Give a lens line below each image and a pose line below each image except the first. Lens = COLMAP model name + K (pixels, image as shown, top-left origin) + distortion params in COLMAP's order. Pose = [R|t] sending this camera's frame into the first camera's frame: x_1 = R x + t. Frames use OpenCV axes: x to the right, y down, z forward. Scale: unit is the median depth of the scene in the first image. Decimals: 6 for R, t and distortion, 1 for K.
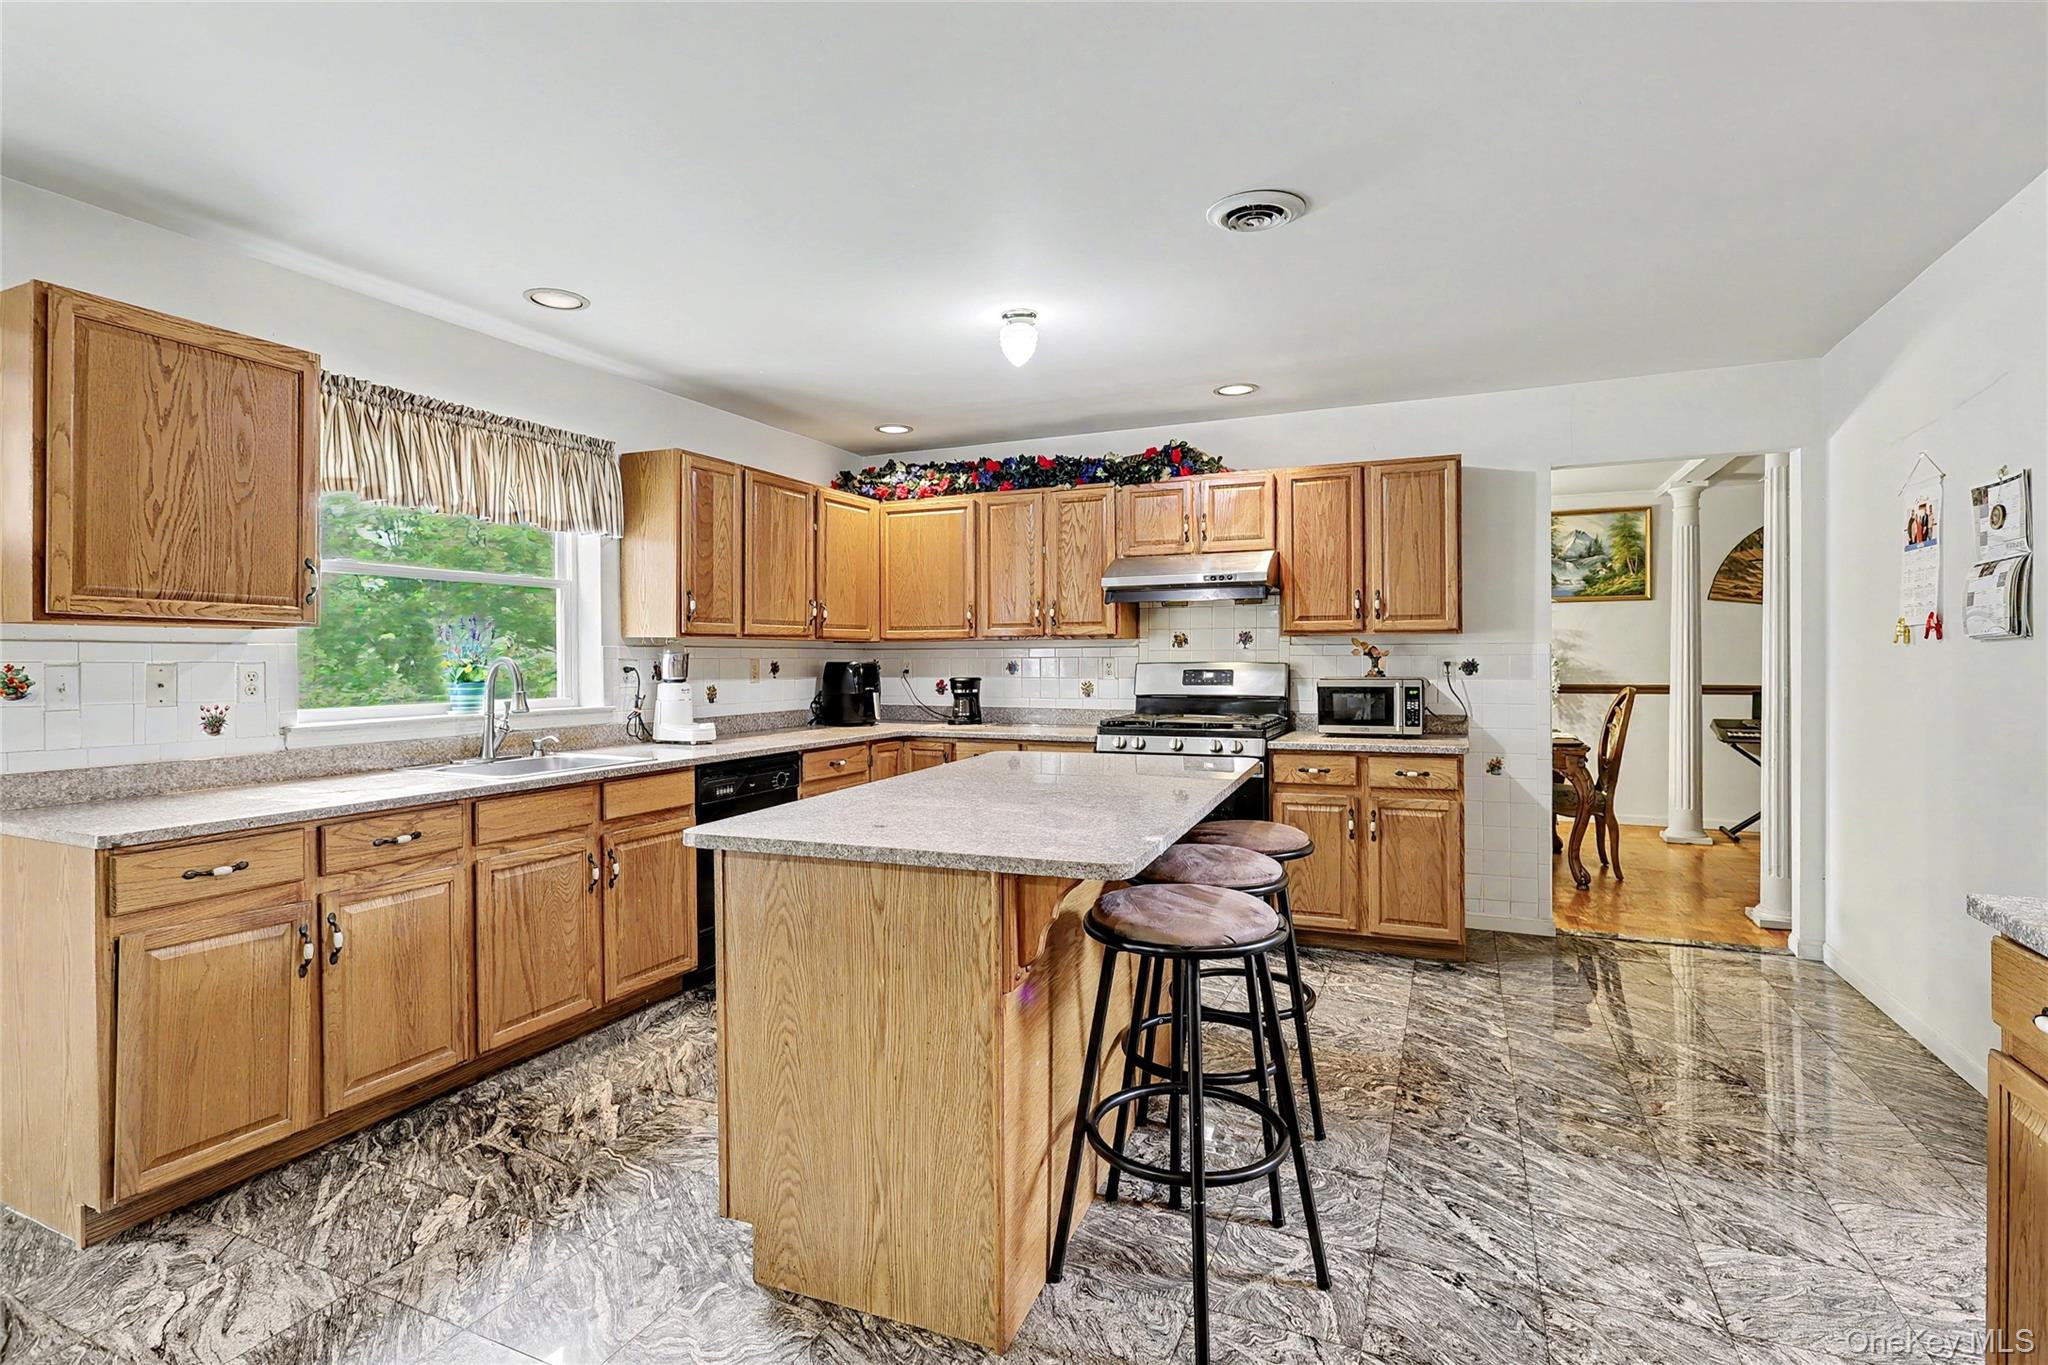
lens RADIAL K [[983.5, 0, 1016.6], [0, 983.5, 662.6], [0, 0, 1]] dist [-0.008844, 0.001385]
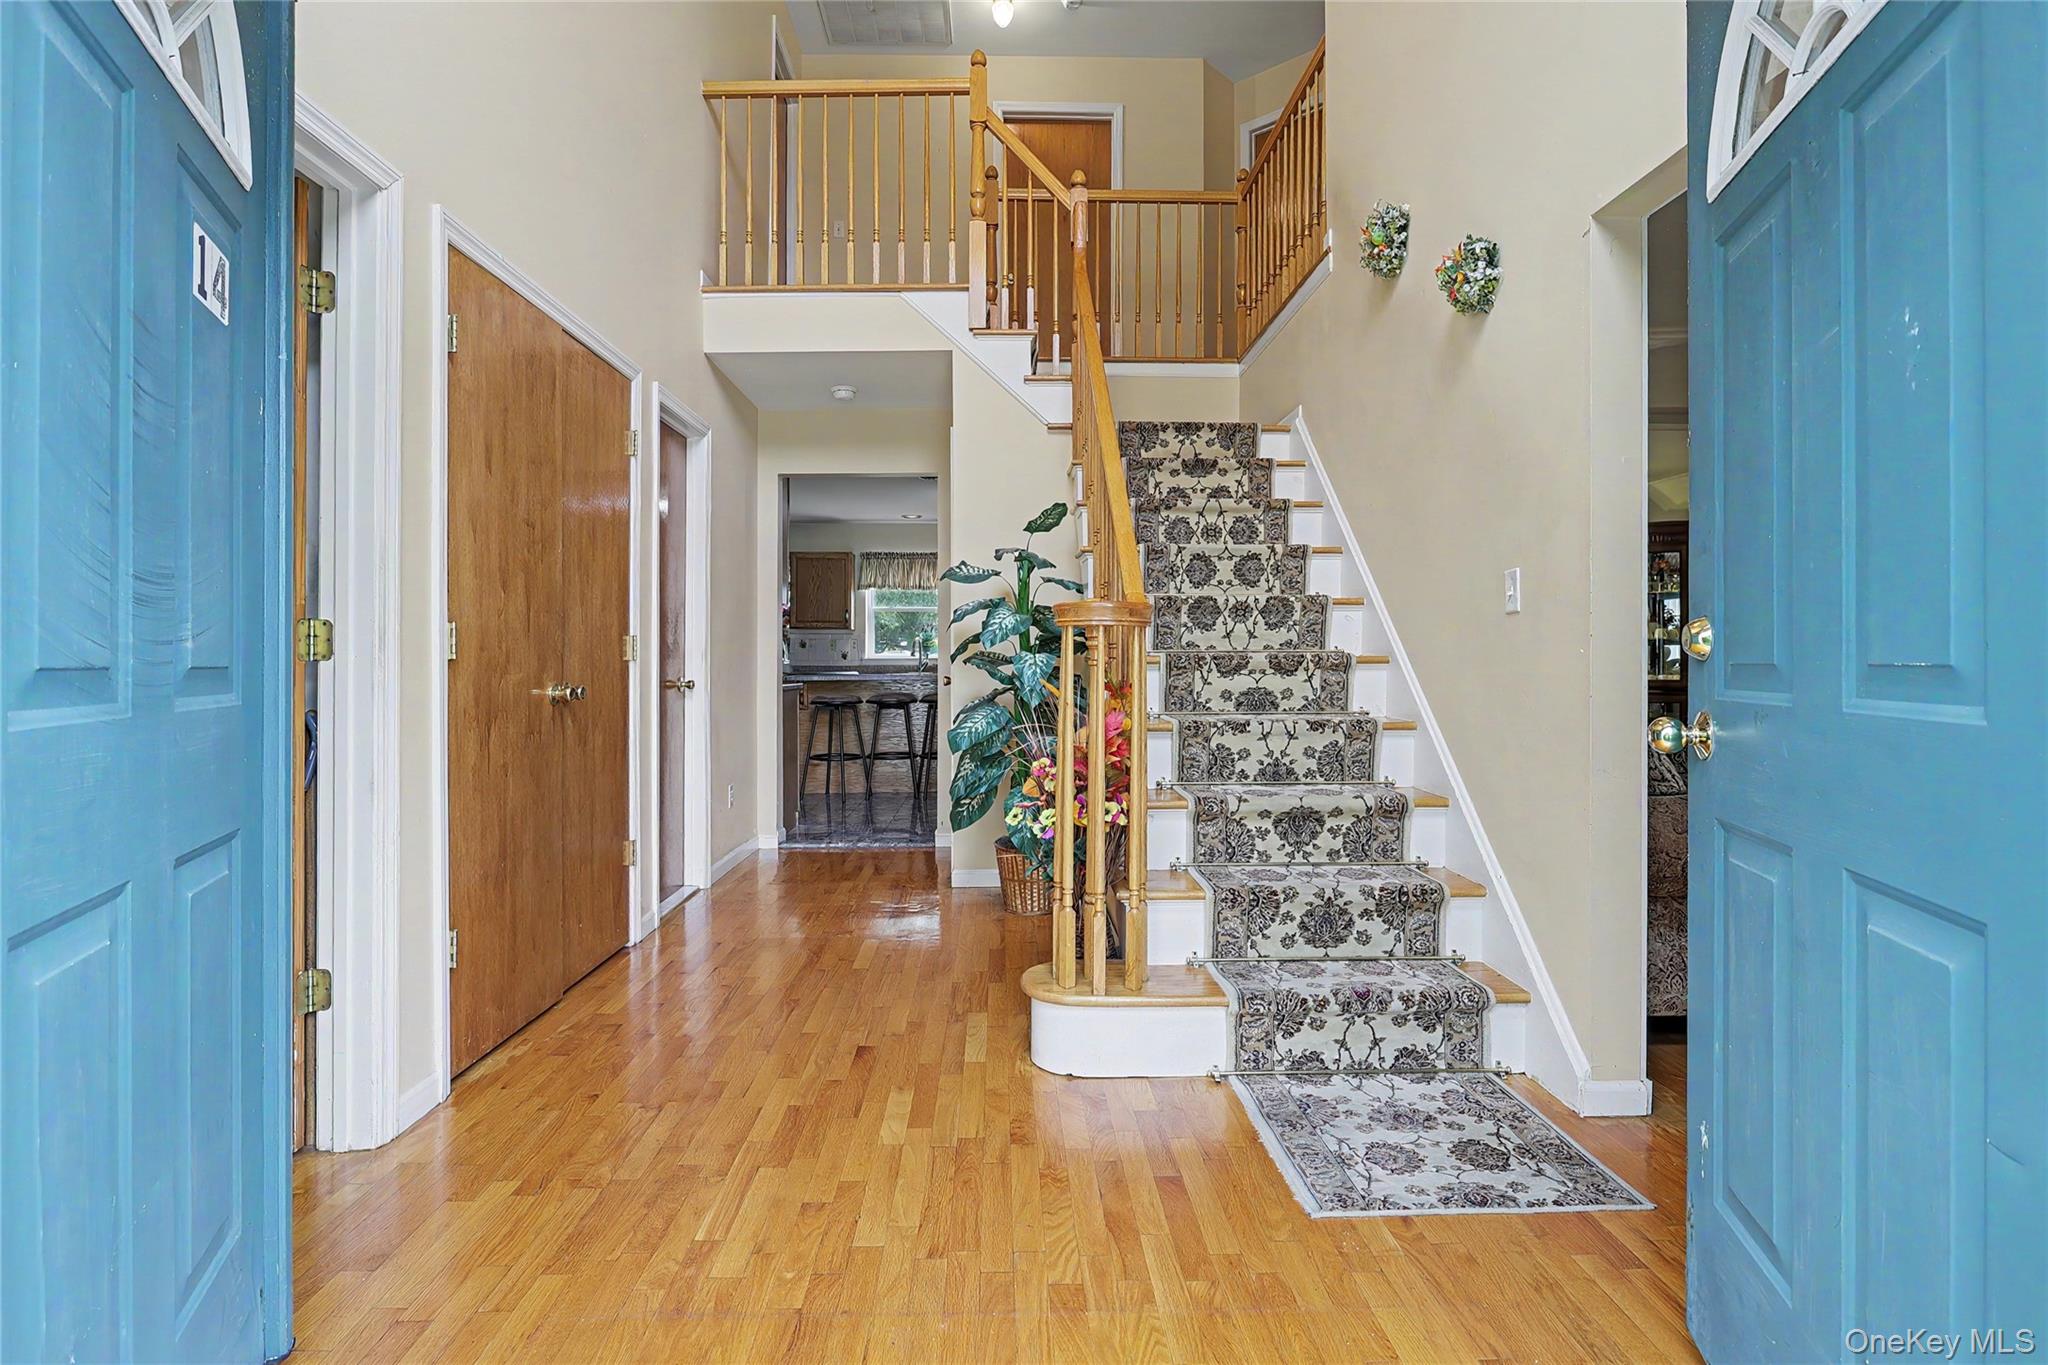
lens RADIAL K [[983.5, 0, 1016.6], [0, 983.5, 662.6], [0, 0, 1]] dist [-0.008844, 0.001385]
pose [[0.430569, 0.005279, -0.902542, 1.816543], [-0.006328, 0.999976, 0.002829, 0.047577], [0.902535, 0.004493, 0.430592, 0.004657]]
